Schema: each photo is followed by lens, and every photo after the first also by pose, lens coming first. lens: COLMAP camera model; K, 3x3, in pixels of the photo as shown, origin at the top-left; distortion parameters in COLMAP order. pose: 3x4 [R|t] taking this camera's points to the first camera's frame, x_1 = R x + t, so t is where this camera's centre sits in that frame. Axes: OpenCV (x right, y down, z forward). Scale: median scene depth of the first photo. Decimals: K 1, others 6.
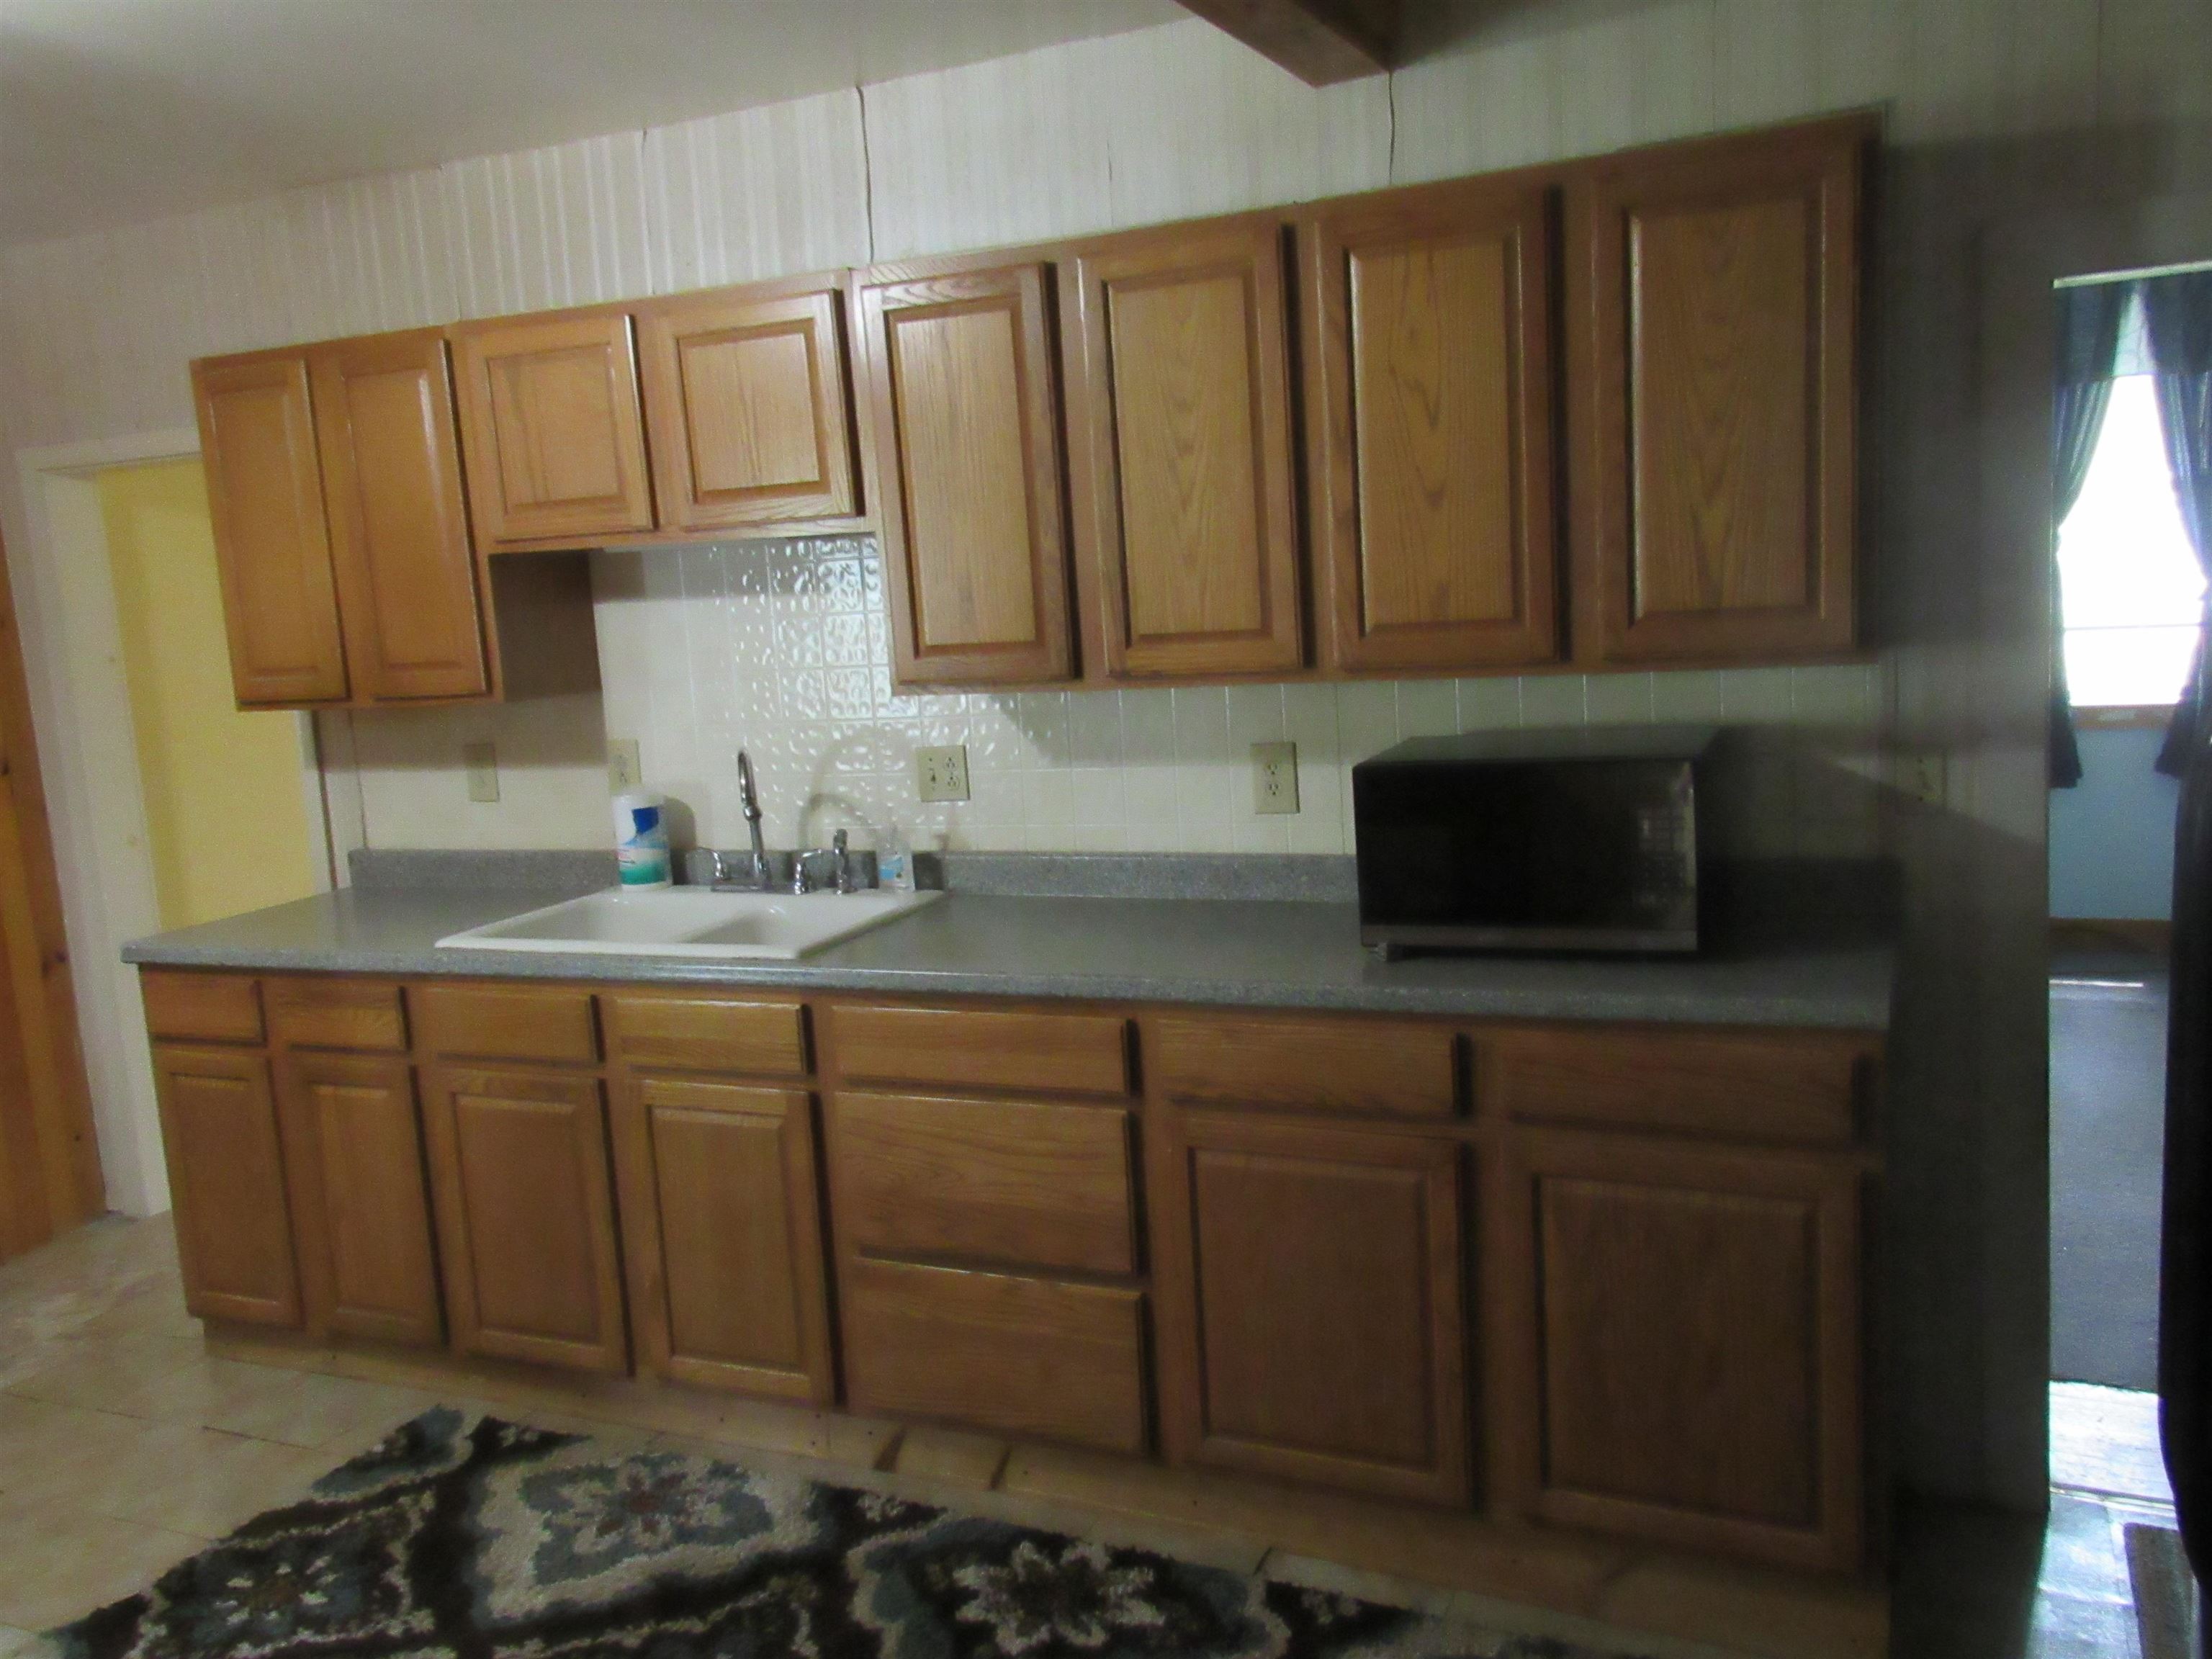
lens RADIAL K [[1824.4, 0, 1106.0], [0, 1824.4, 829.5], [0, 0, 1]] dist [0.119455, -0.129210]
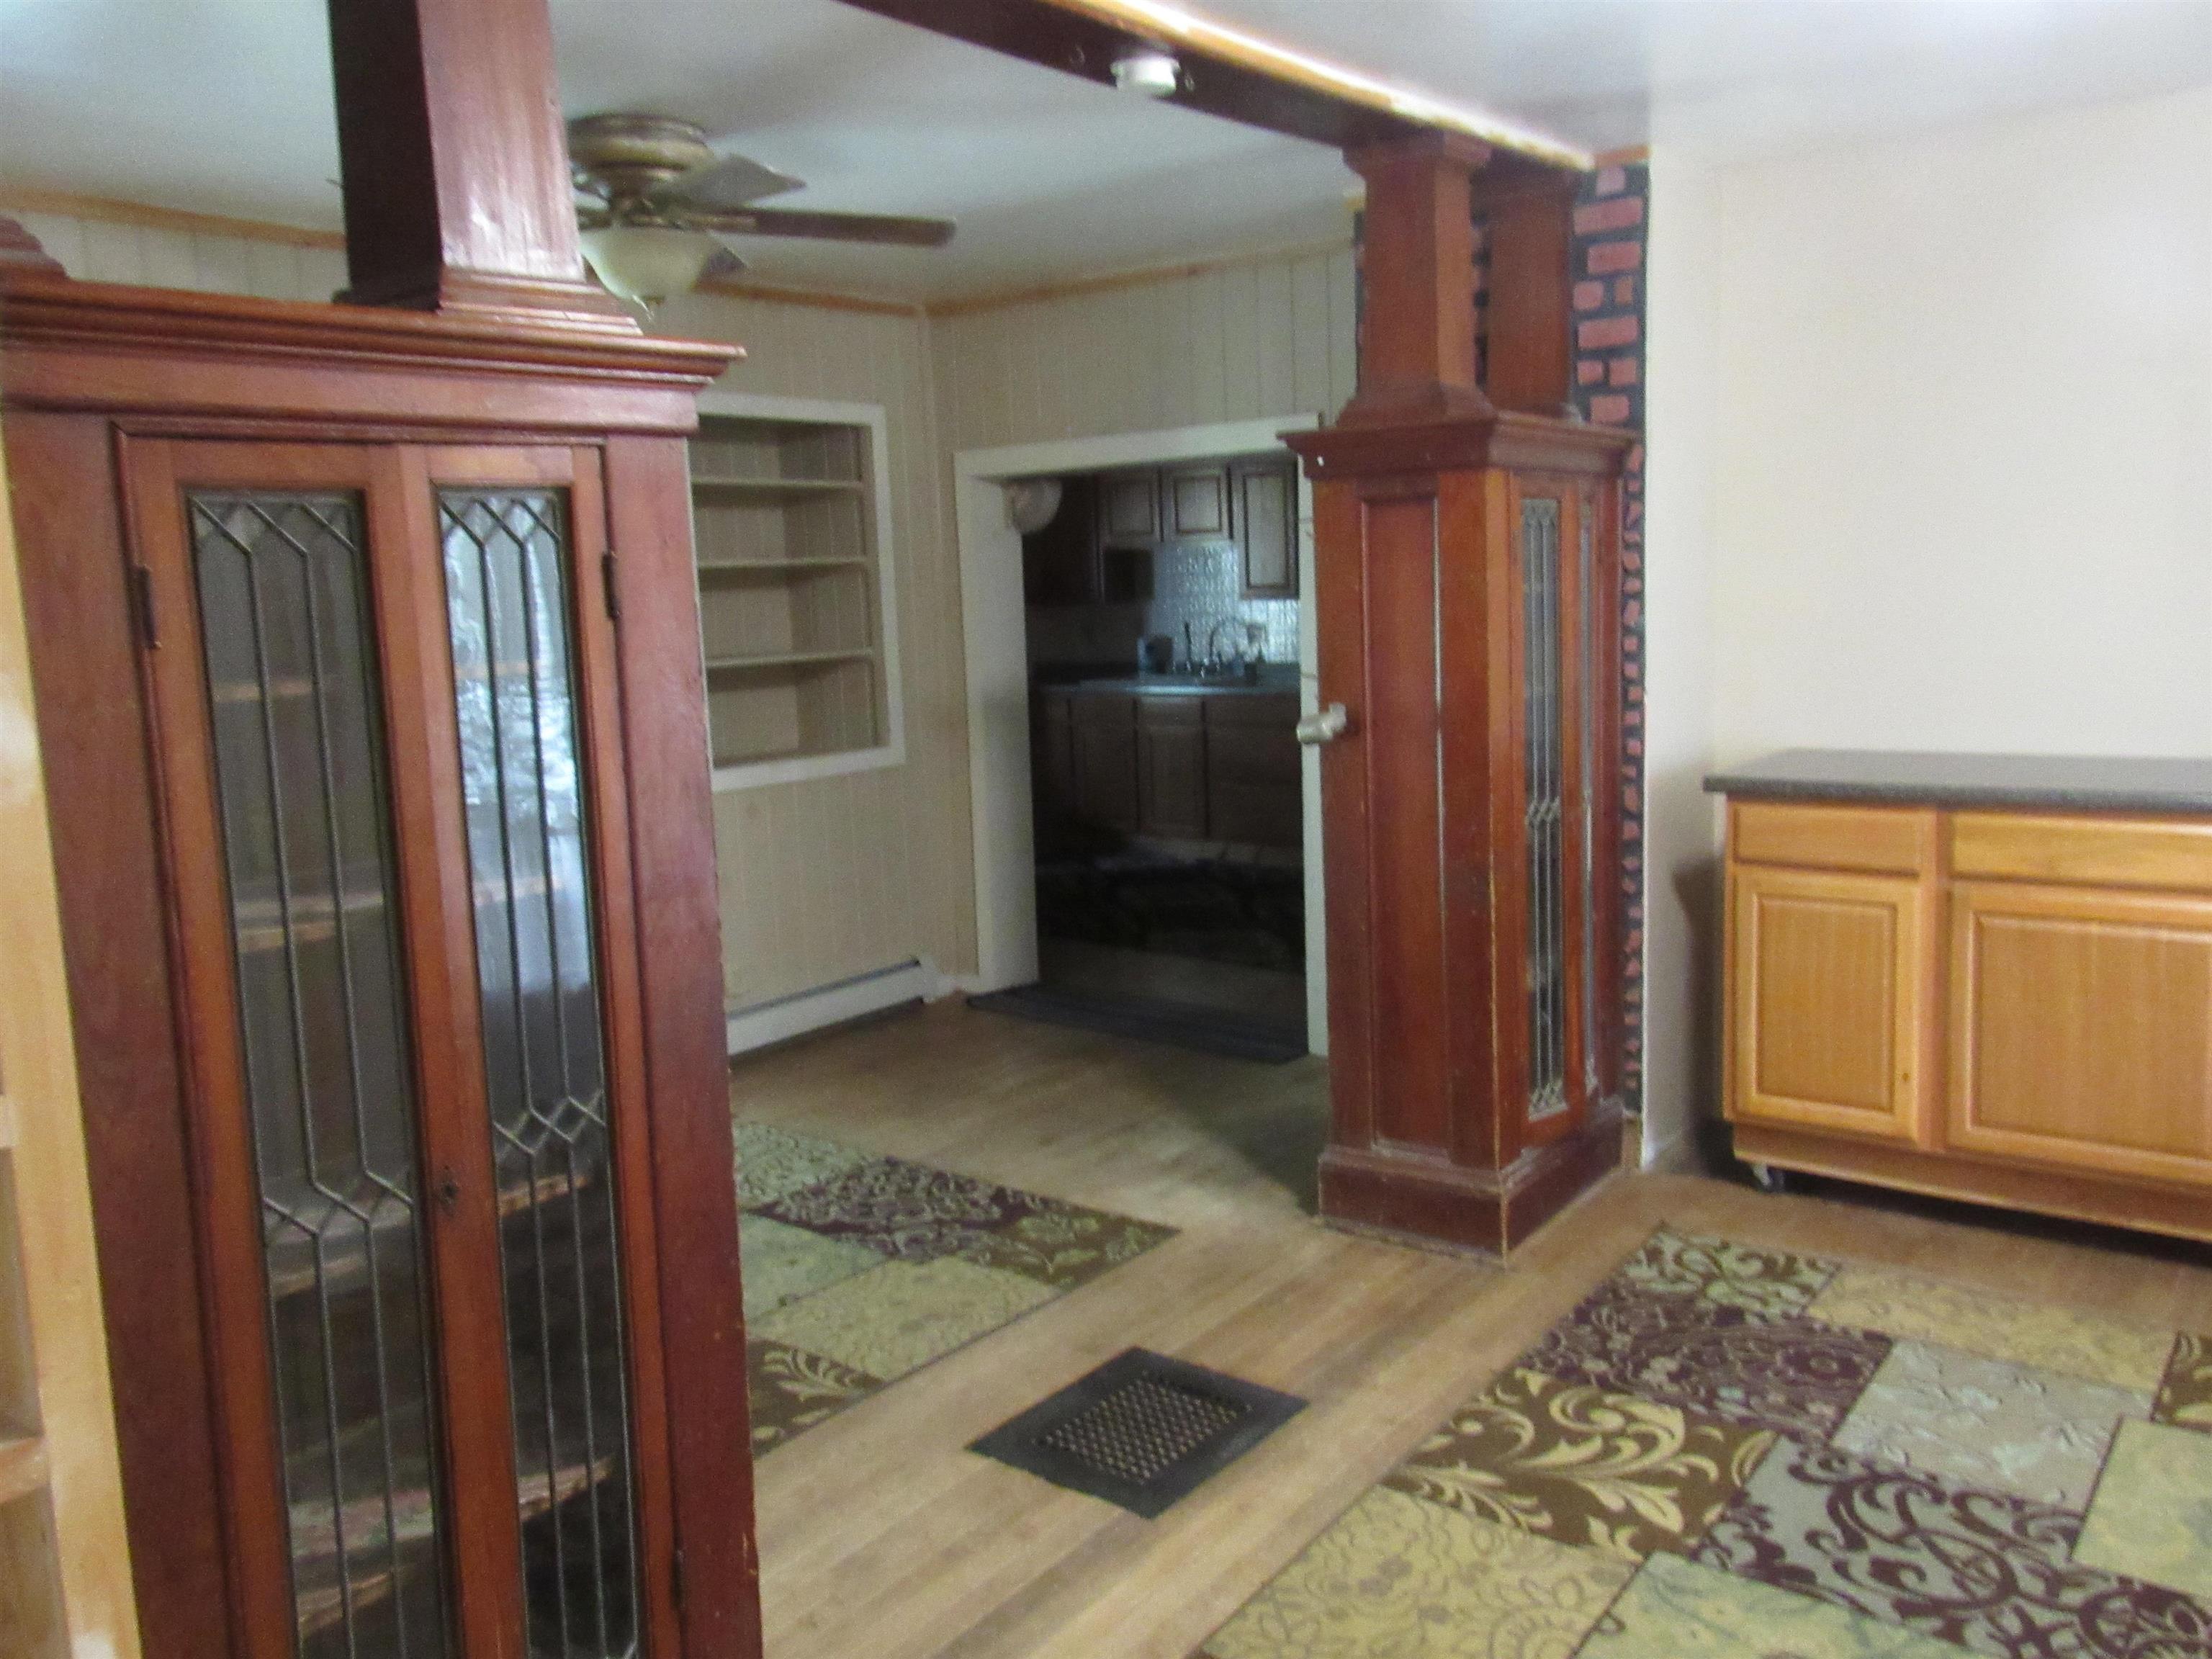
lens RADIAL K [[1824.4, 0, 1106.0], [0, 1824.4, 829.5], [0, 0, 1]] dist [0.119455, -0.129210]
pose [[0.973838, 0.058030, -0.219709, 0.331098], [-0.056649, 0.998315, 0.012588, 0.260660], [0.220070, 0.000188, 0.975484, -1.856017]]
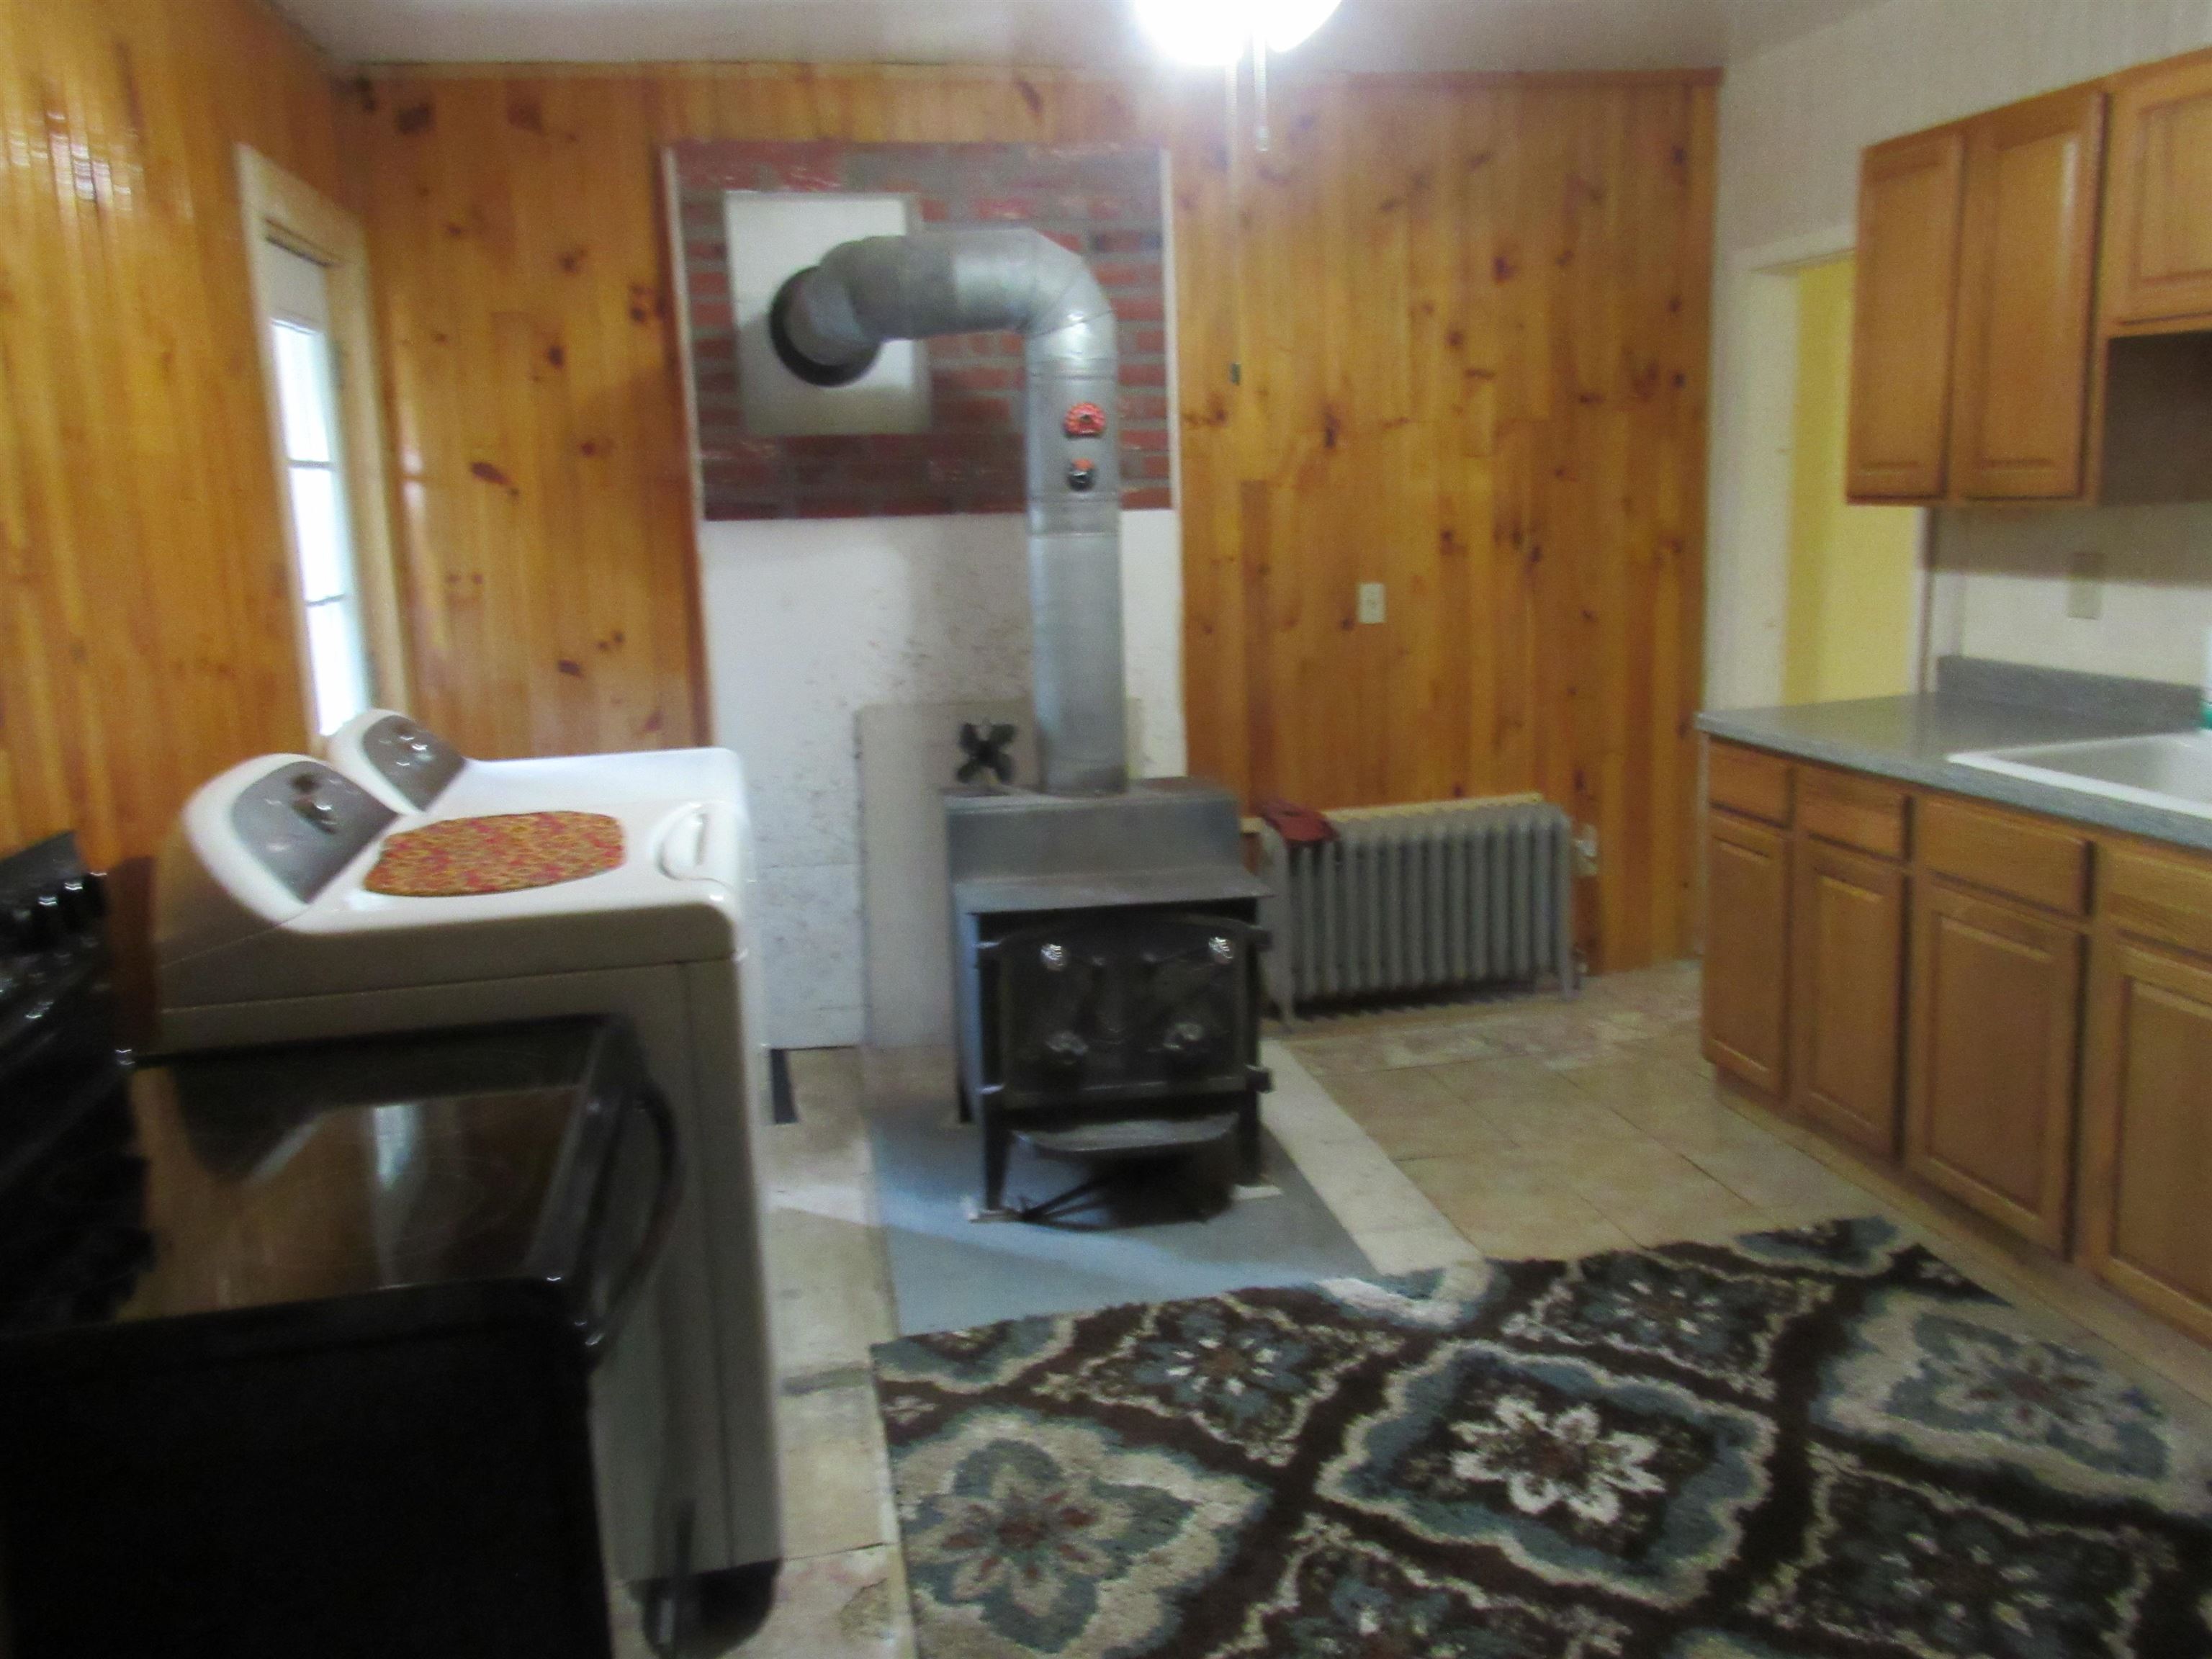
lens RADIAL K [[1846.4, 0, 1106.0], [0, 1846.4, 829.5], [0, 0, 1]] dist [0.115251, -0.081905]
pose [[0.589891, 0.193838, -0.783872, 0.157287], [-0.113116, 0.981025, 0.157466, -0.006192], [0.799521, -0.004220, 0.600624, 0.064954]]
